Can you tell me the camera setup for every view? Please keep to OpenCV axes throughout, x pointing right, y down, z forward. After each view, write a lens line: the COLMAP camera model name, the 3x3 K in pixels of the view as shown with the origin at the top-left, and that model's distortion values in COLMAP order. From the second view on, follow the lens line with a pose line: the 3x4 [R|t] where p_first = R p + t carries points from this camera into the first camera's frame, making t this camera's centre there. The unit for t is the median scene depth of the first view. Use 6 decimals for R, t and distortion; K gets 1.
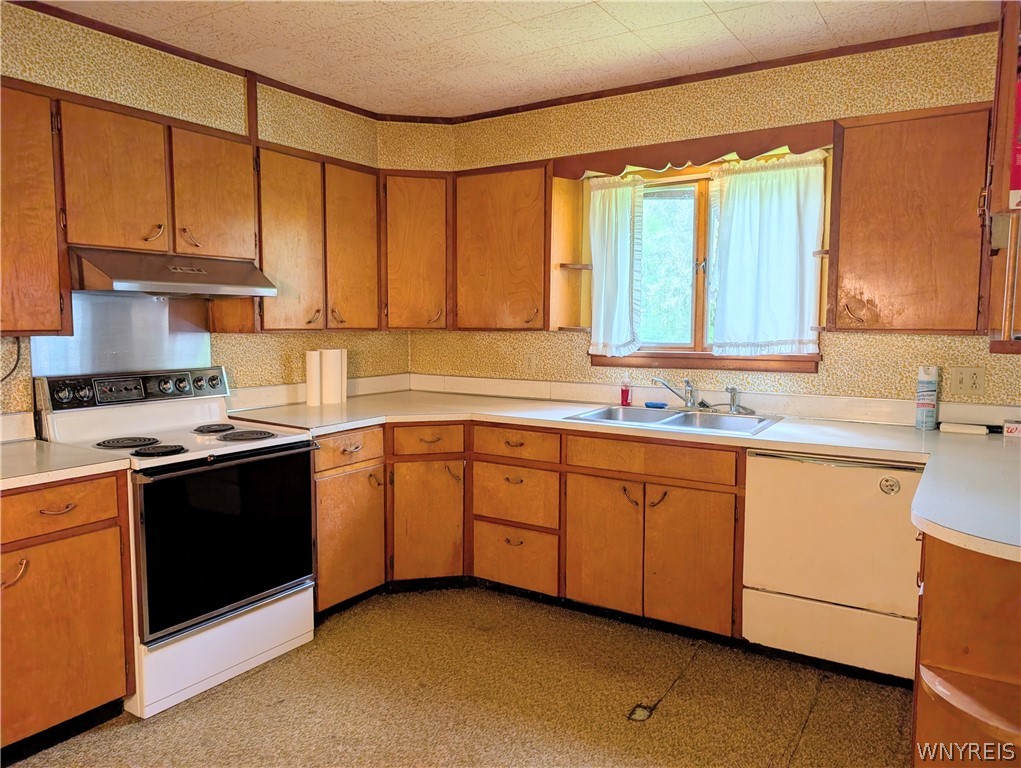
lens RADIAL K [[740.2, 0, 510.0], [0, 740.2, 379.6], [0, 0, 1]] dist [0.006982, 0.001371]
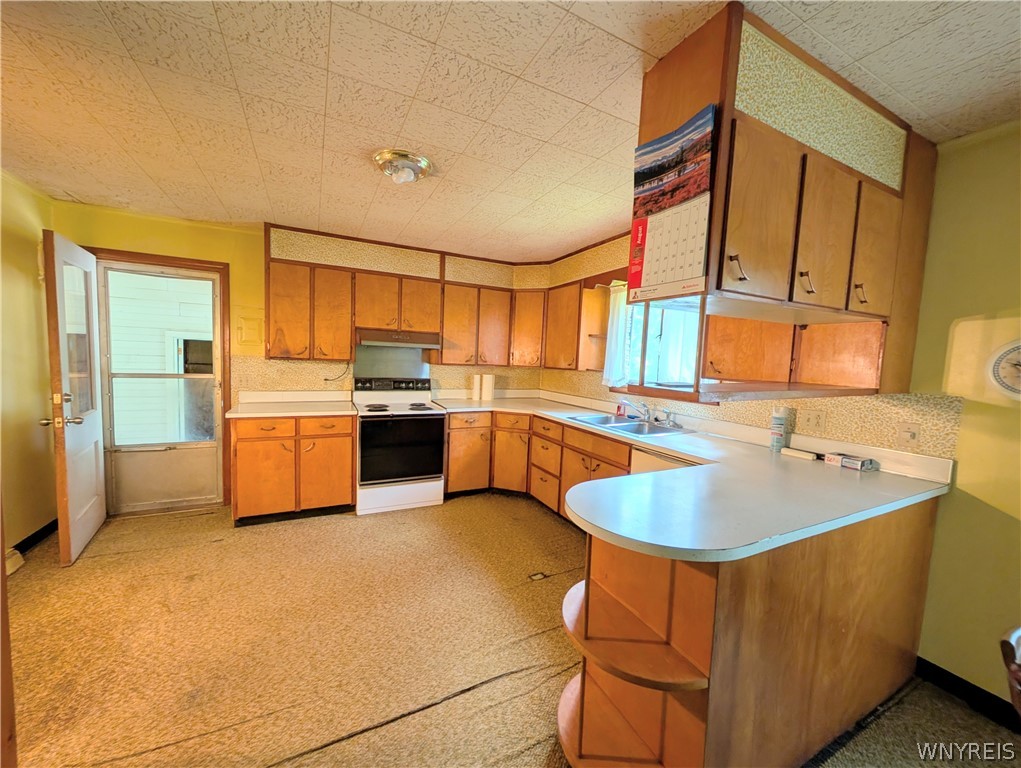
lens RADIAL K [[391.9, 0, 510.5], [0, 391.9, 384.0], [0, 0, 1]] dist [-0.000111, -0.000002]
pose [[0.857970, 0.065866, -0.509460, 0.444969], [-0.080989, 0.996687, -0.007534, -0.012557], [0.507276, 0.047725, 0.860461, 0.076487]]
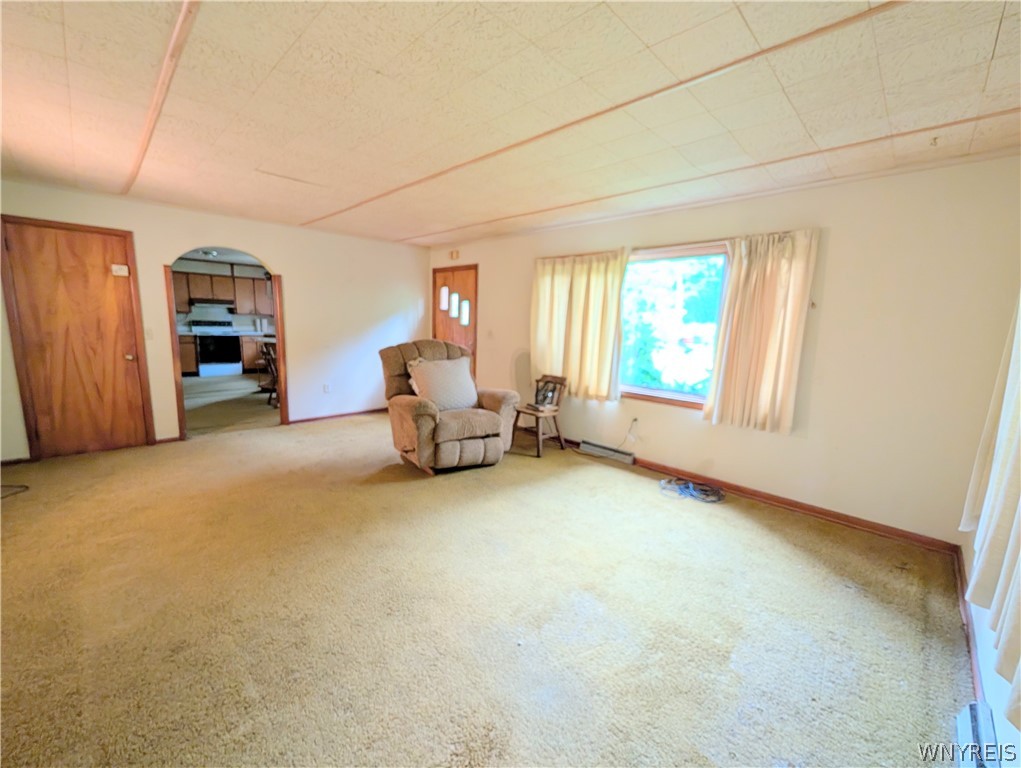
lens RADIAL K [[391.9, 0, 510.5], [0, 391.9, 384.0], [0, 0, 1]] dist [-0.000111, -0.000002]
pose [[0.980141, 0.063338, -0.187916, 1.990792], [-0.049544, 0.995782, 0.077223, 0.109446], [0.192015, -0.066380, 0.979145, -1.274574]]
